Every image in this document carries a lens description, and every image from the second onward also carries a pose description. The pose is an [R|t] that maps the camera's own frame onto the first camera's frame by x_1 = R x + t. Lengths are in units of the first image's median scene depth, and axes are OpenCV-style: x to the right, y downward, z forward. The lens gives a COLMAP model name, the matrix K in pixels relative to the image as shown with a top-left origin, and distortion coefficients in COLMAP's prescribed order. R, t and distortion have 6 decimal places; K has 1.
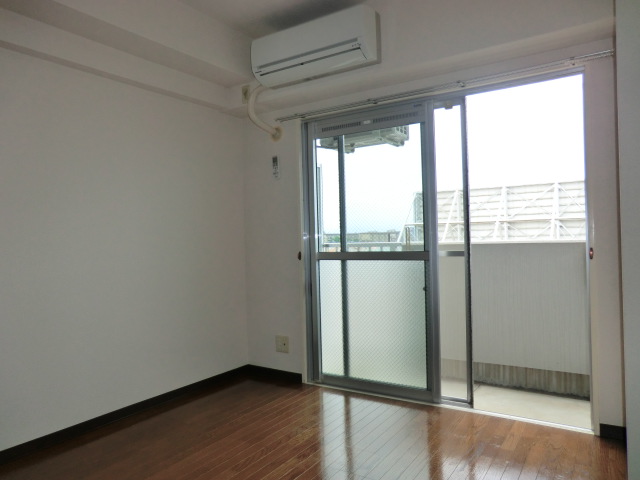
lens RADIAL K [[465.1, 0, 319.7], [0, 465.1, 238.8], [0, 0, 1]] dist [-0.095097, 0.103867]
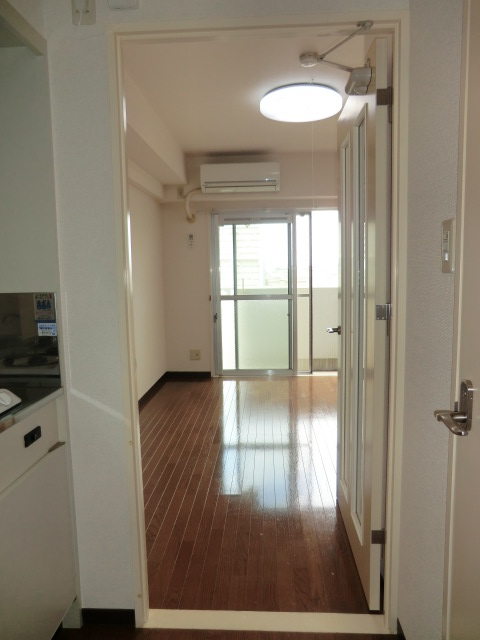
lens RADIAL K [[465.1, 0, 240.9], [0, 465.1, 322.3], [0, 0, 1]] dist [-0.093214, 0.100530]
pose [[0.864835, -0.050233, 0.499538, -0.788055], [0.000848, 0.995127, 0.098600, -0.039825], [-0.502056, -0.084849, 0.860663, -0.455554]]
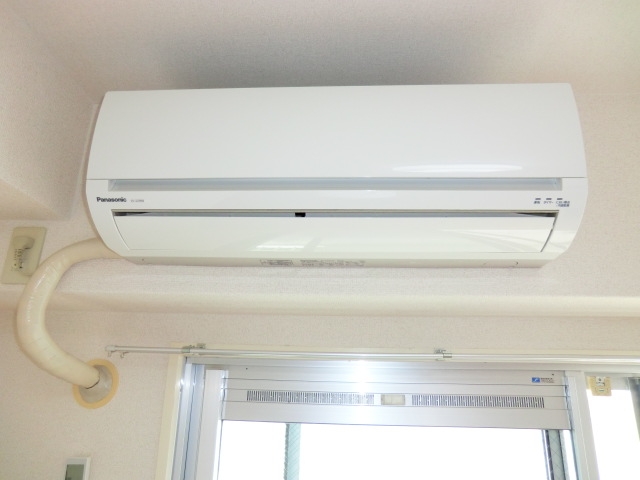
lens RADIAL K [[471.9, 0, 319.8], [0, 471.9, 240.6], [0, 0, 1]] dist [-0.179153, 0.258742]
pose [[0.869772, 0.203542, 0.449519, -0.131840], [-0.049520, 0.942369, -0.330890, -0.239811], [-0.490963, 0.265539, 0.829726, 0.673252]]
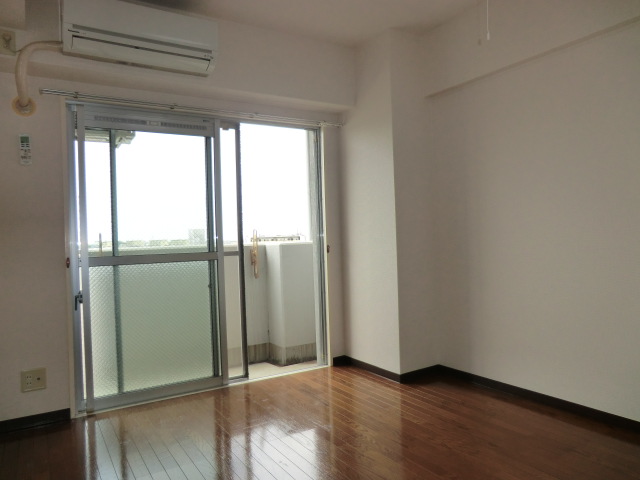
lens RADIAL K [[465.1, 0, 319.7], [0, 465.1, 238.8], [0, 0, 1]] dist [-0.095097, 0.103867]
pose [[0.415658, 0.012306, 0.909438, -0.619256], [0.025471, 0.999359, -0.025164, 0.027180], [-0.909164, 0.033624, 0.415079, 0.269756]]
